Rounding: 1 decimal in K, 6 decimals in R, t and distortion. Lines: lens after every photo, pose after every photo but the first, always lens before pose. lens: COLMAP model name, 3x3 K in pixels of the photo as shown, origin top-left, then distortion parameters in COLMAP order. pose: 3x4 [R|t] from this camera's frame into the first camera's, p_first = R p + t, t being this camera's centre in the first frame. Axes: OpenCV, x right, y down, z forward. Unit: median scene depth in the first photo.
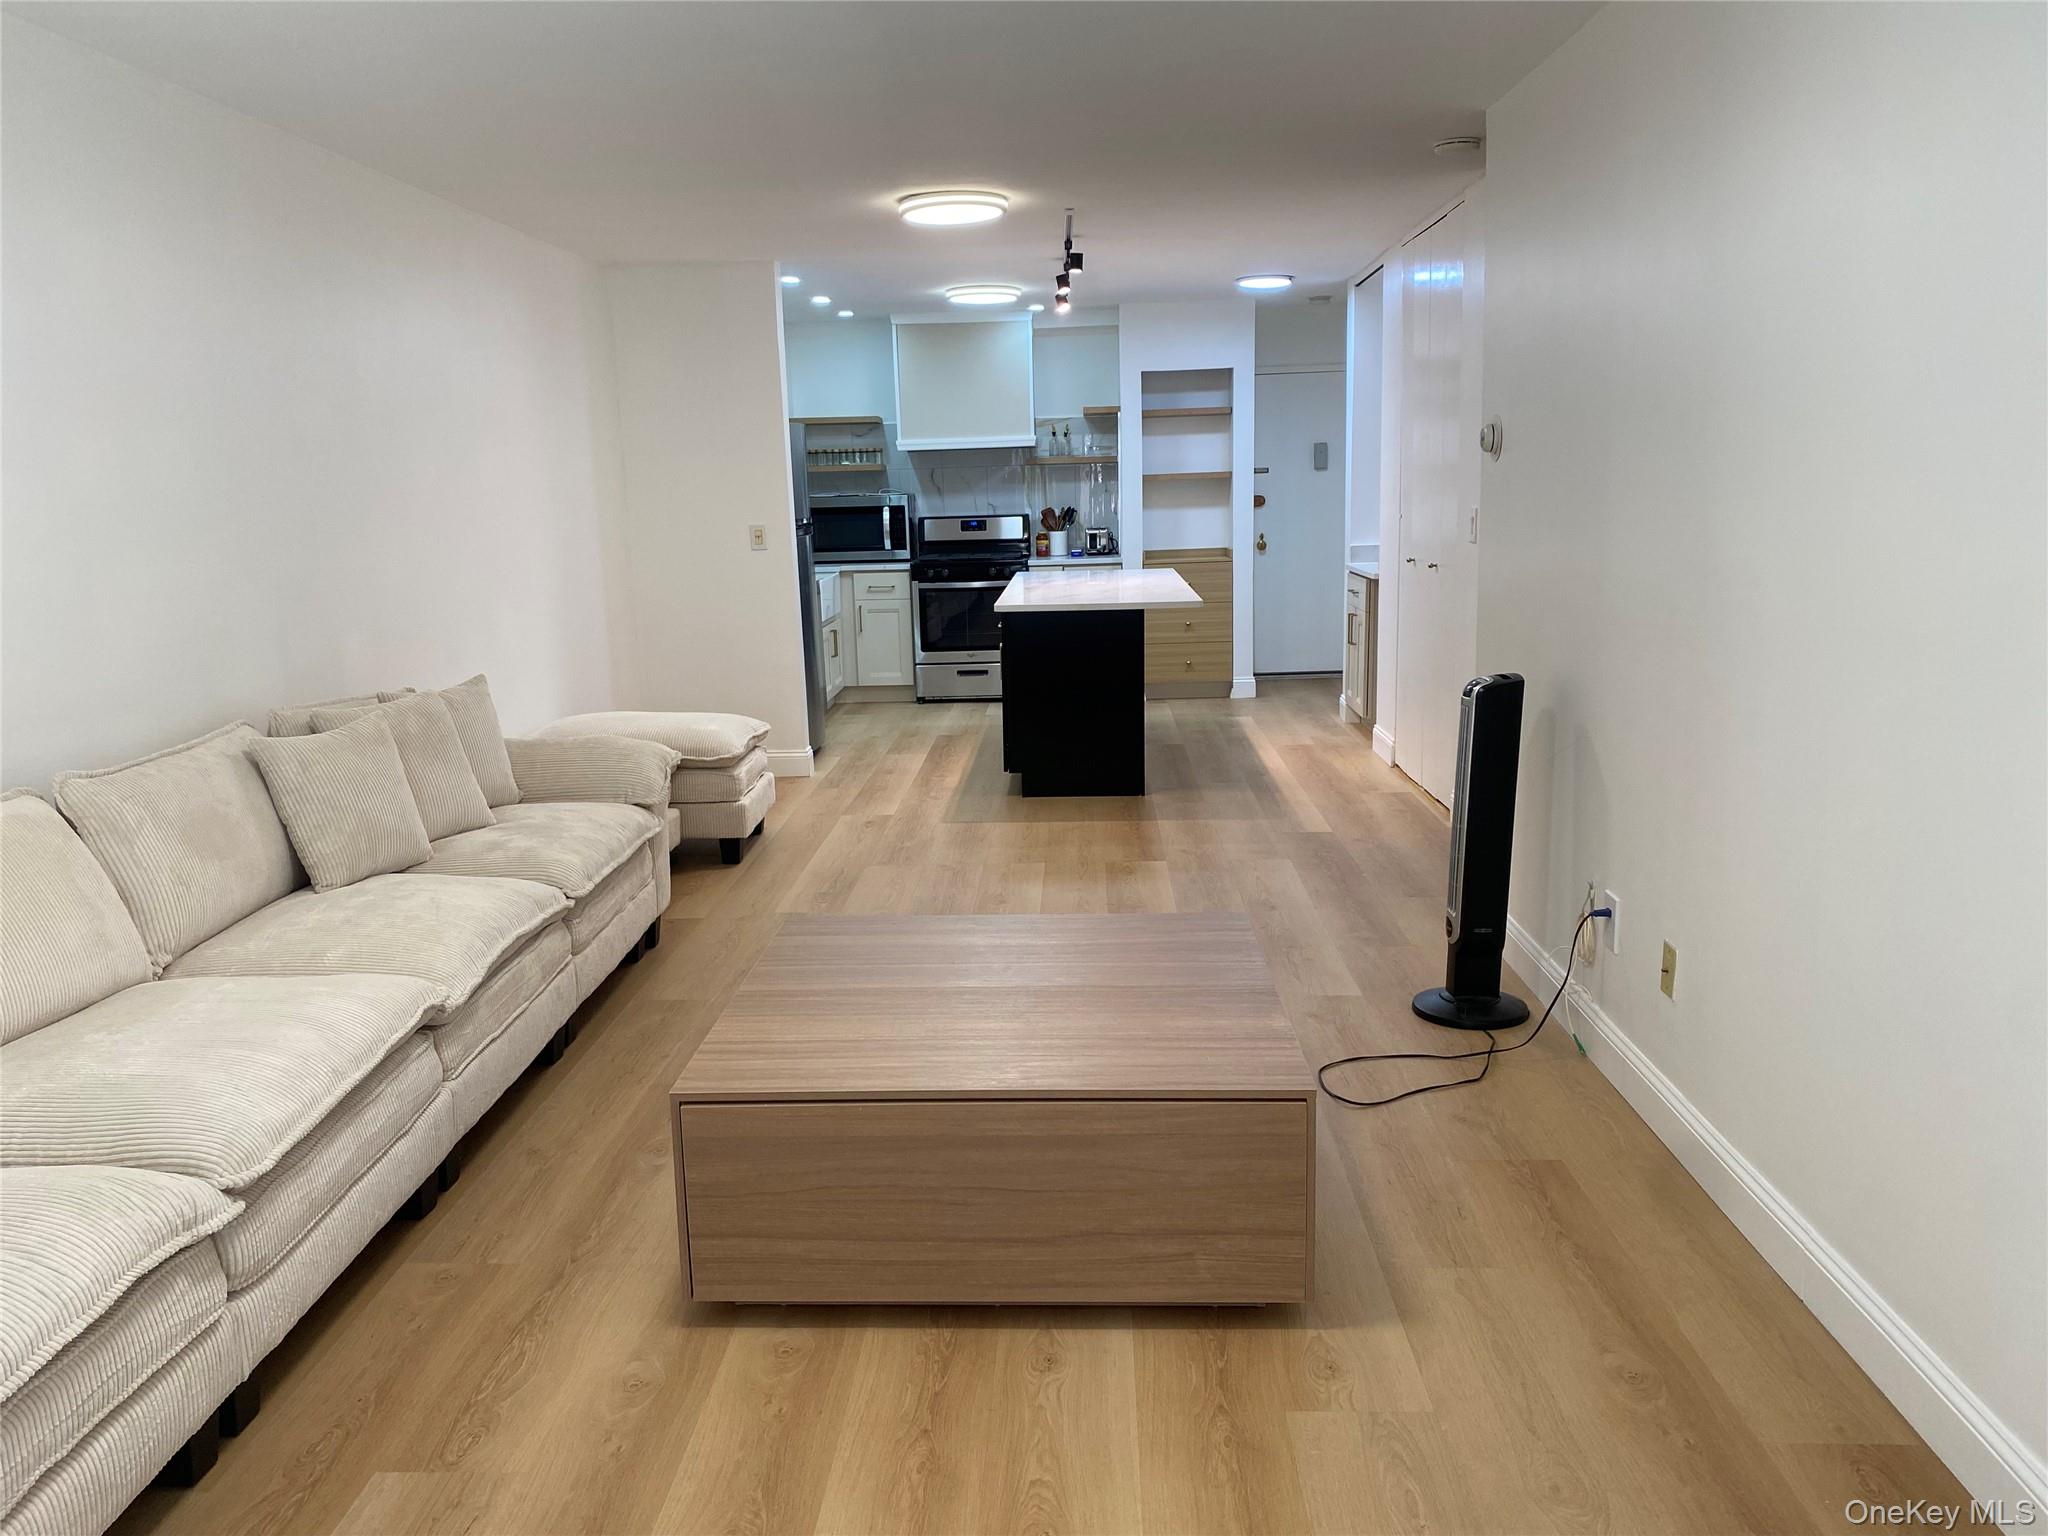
lens RADIAL K [[1590.3, 0, 972.7], [0, 1590.3, 819.6], [0, 0, 1]] dist [0.027751, -0.037363]
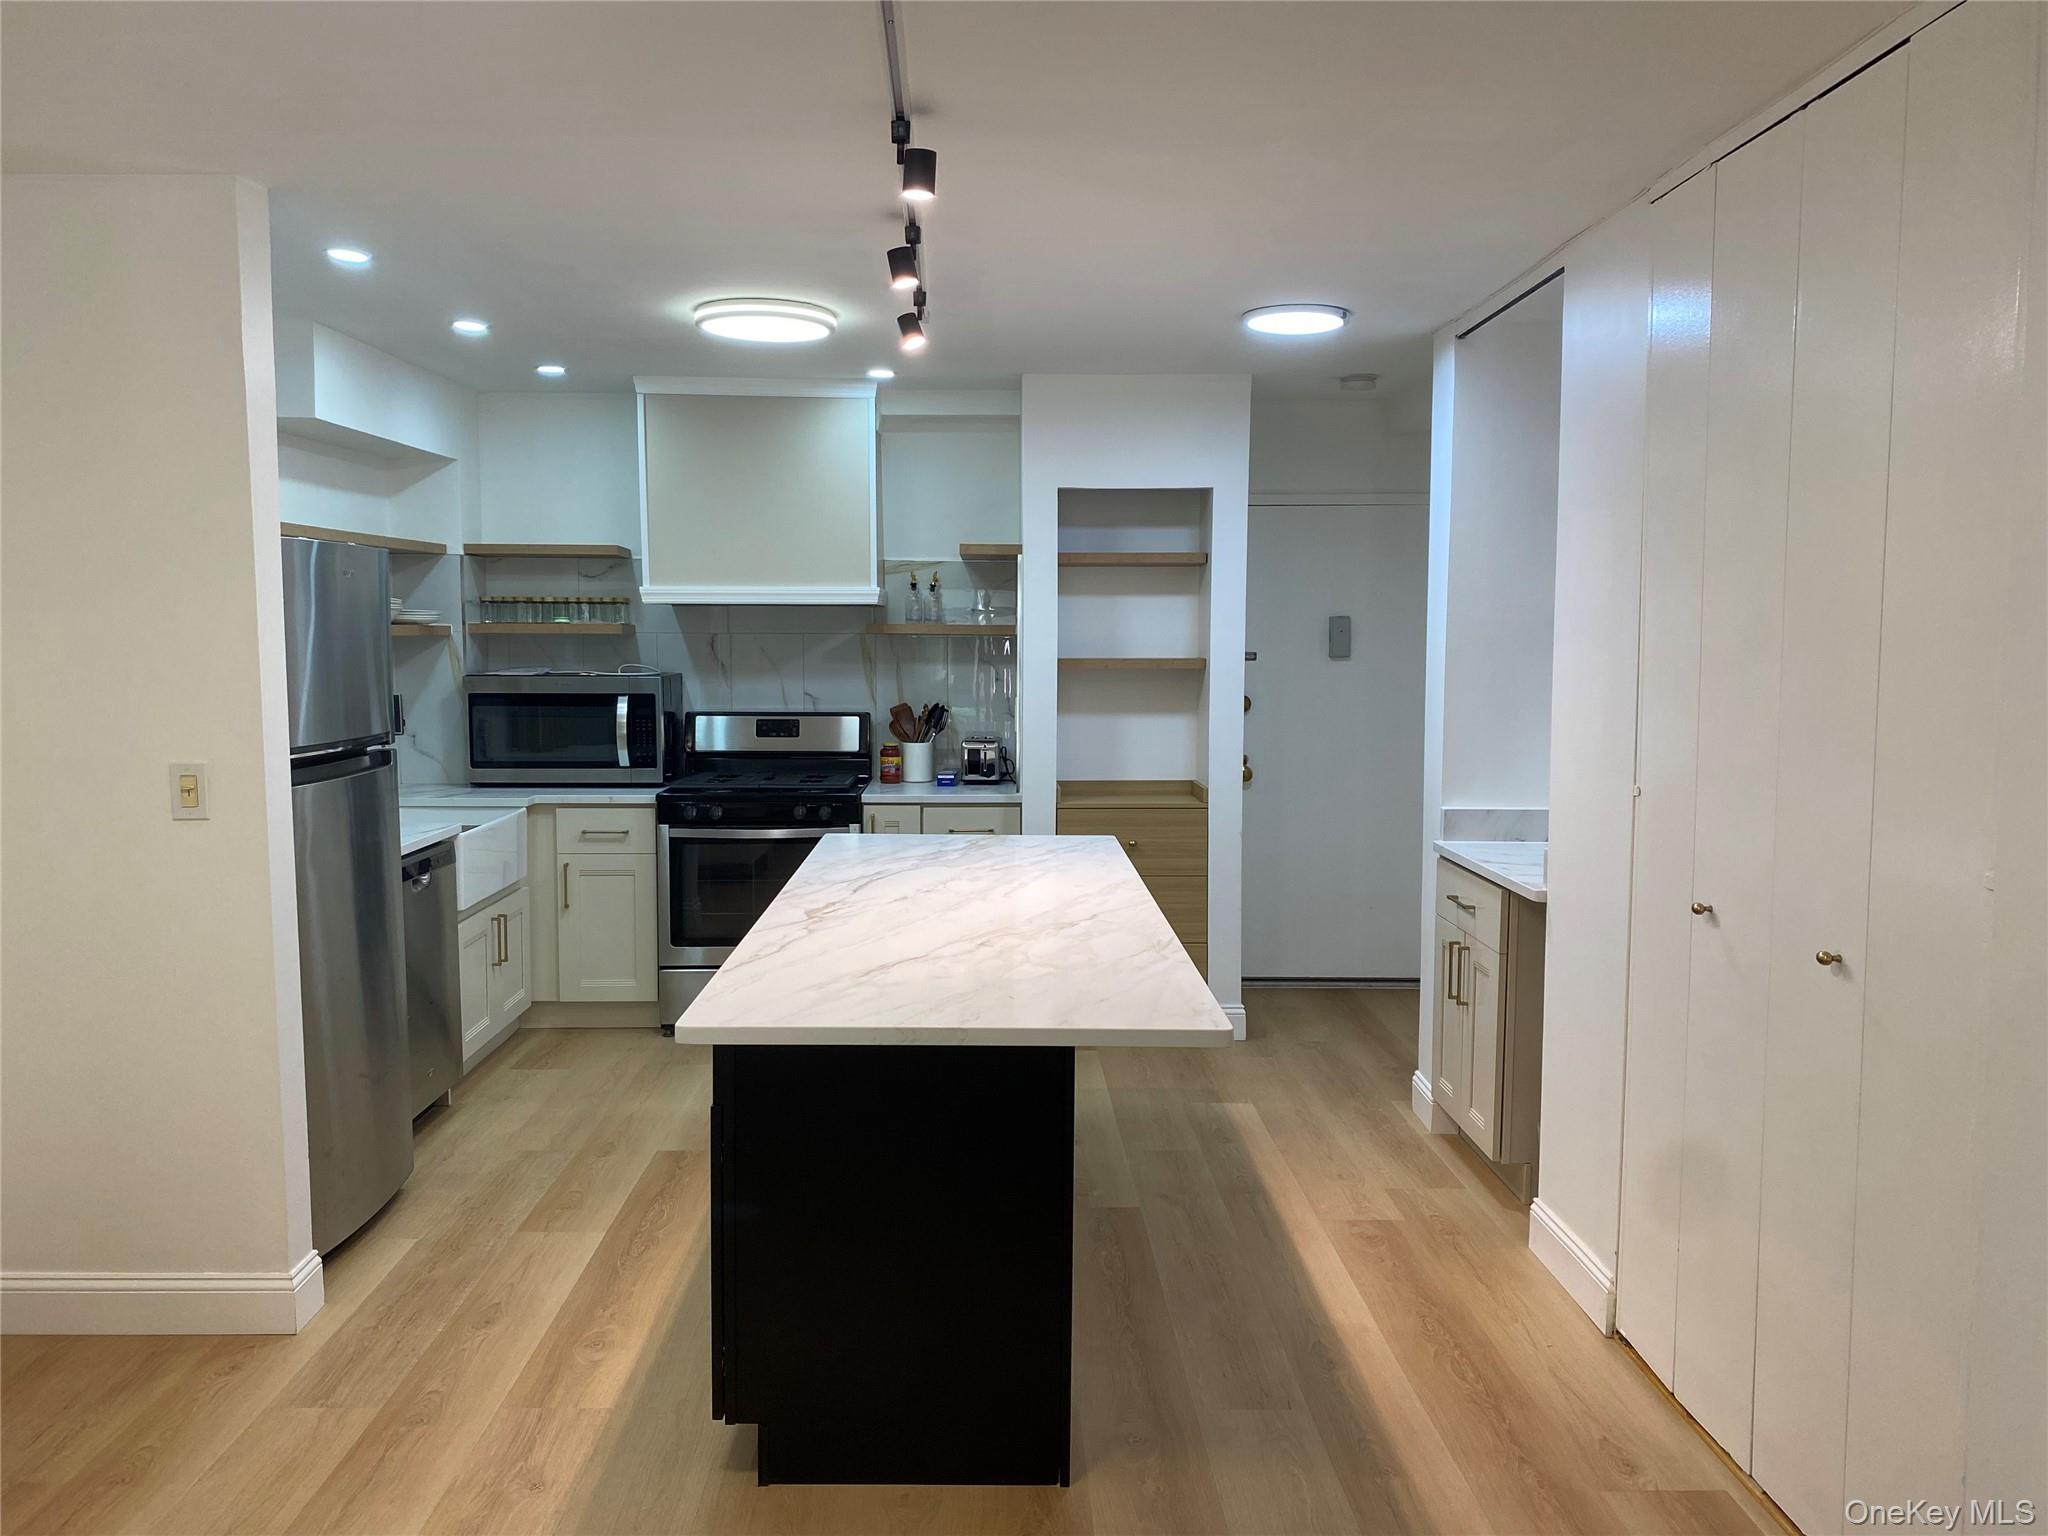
lens RADIAL K [[1590.3, 0, 1030.6], [0, 1590.3, 761.7], [0, 0, 1]] dist [0.027751, -0.037363]
pose [[0.994716, 0.027427, 0.098932, 0.038737], [-0.014524, 0.991557, -0.128856, -0.101162], [-0.101631, 0.126738, 0.986716, 0.417760]]
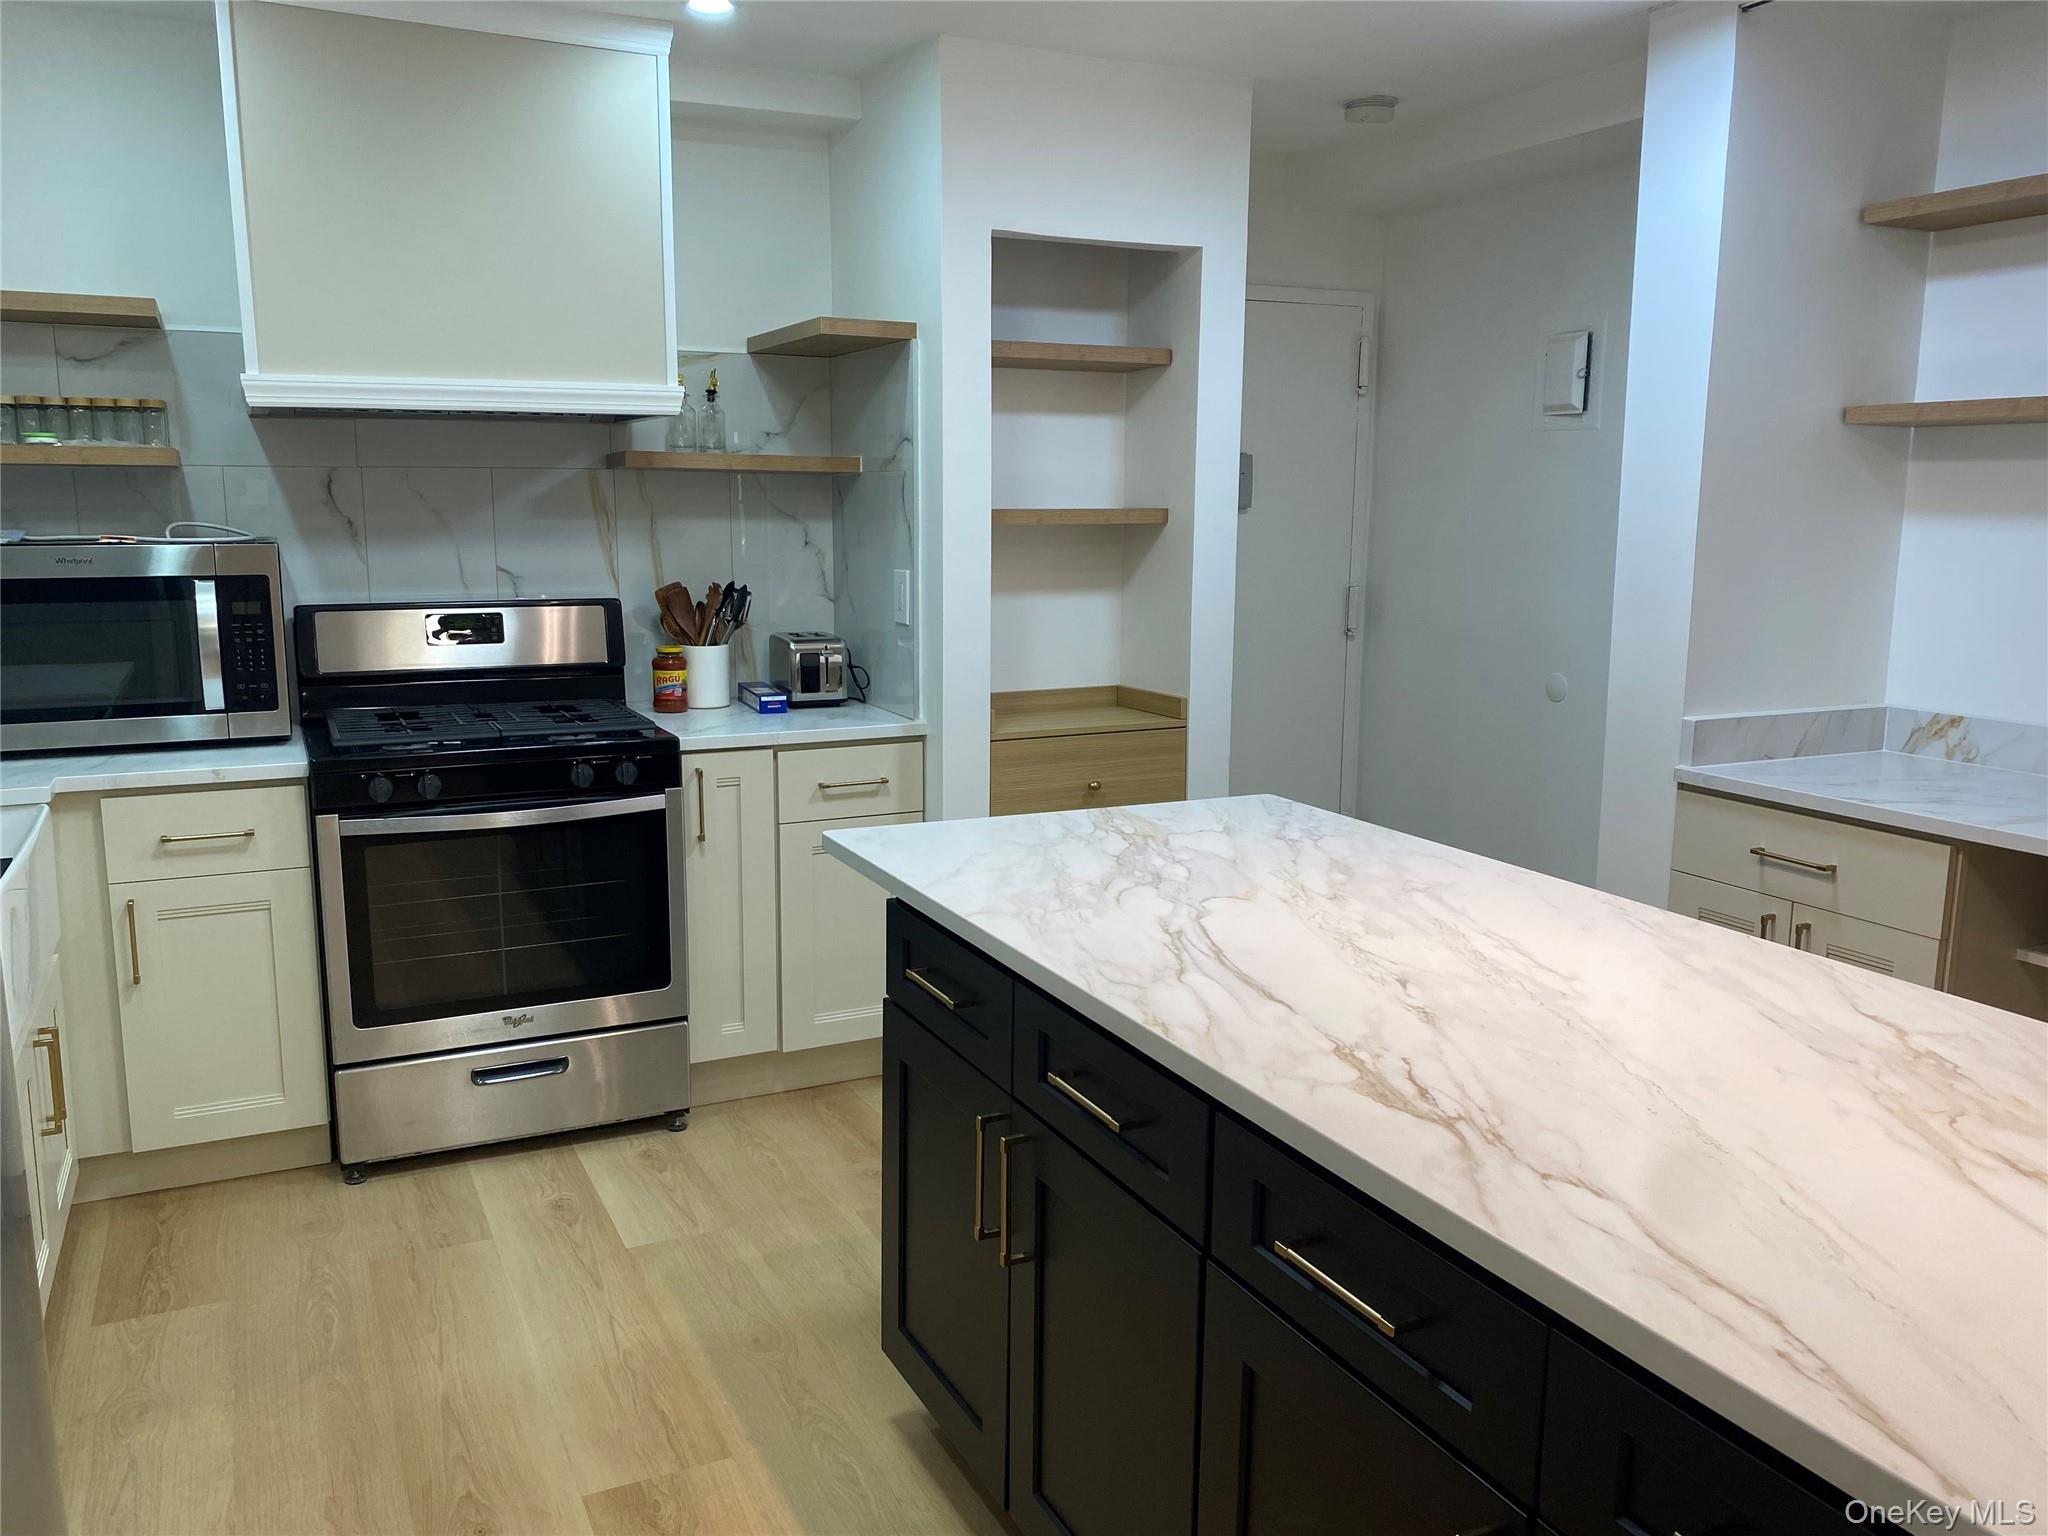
lens RADIAL K [[1590.3, 0, 1021.5], [0, 1590.3, 764.0], [0, 0, 1]] dist [0.027751, -0.037363]
pose [[0.868178, -0.046821, 0.494039, -0.074110], [0.071478, 0.996956, -0.031125, -0.141662], [-0.491078, 0.062335, 0.868883, 0.660977]]
